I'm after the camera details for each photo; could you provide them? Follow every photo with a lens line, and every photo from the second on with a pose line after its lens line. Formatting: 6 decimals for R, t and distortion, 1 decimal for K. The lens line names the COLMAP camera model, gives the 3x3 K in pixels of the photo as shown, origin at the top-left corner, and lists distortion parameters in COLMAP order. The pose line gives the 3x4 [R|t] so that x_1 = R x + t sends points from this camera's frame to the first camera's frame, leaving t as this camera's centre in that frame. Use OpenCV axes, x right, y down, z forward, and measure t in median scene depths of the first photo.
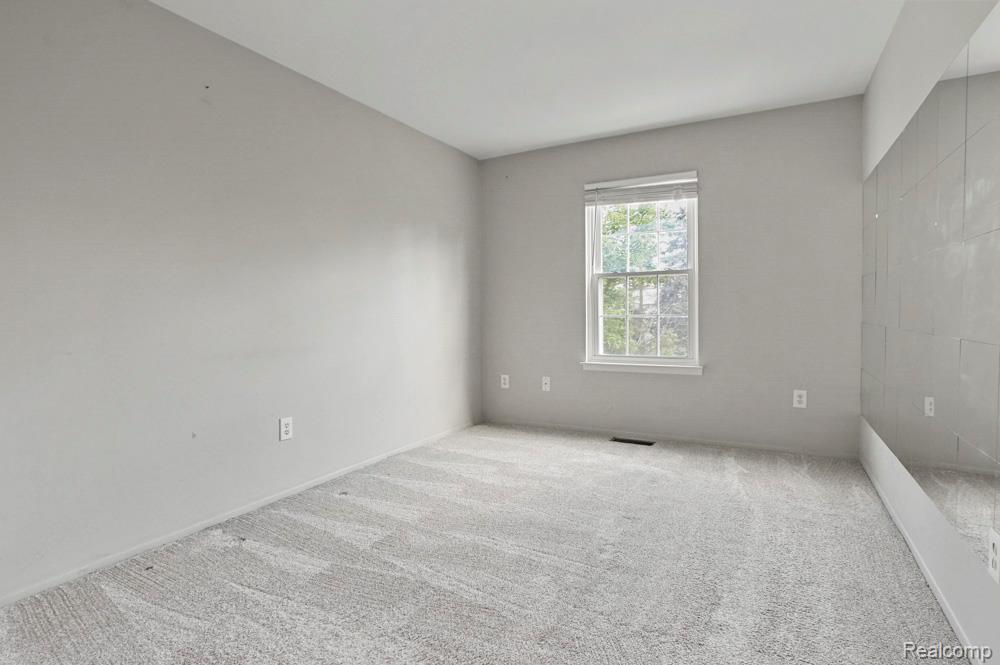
lens RADIAL K [[518.2, 0, 497.7], [0, 518.2, 309.5], [0, 0, 1]] dist [-0.002140, 0.000258]
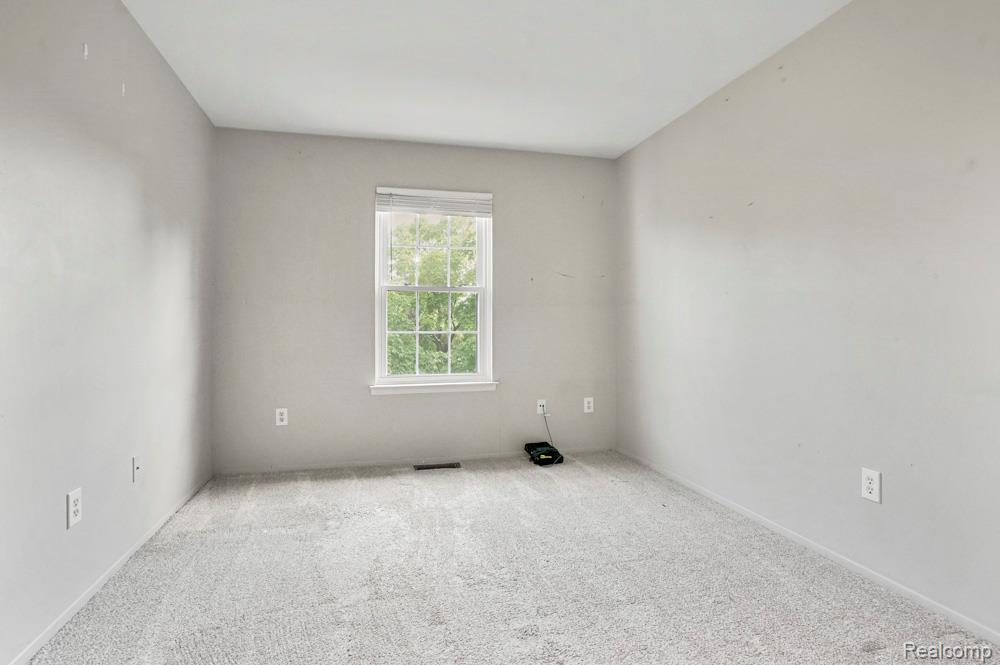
lens RADIAL K [[518.2, 0, 497.7], [0, 518.2, 309.5], [0, 0, 1]] dist [-0.002140, 0.000258]
pose [[0.746780, 0.038372, 0.663963, -0.267552], [-0.009050, 0.998828, -0.047546, 0.013124], [-0.665009, 0.029497, 0.746252, 0.206435]]
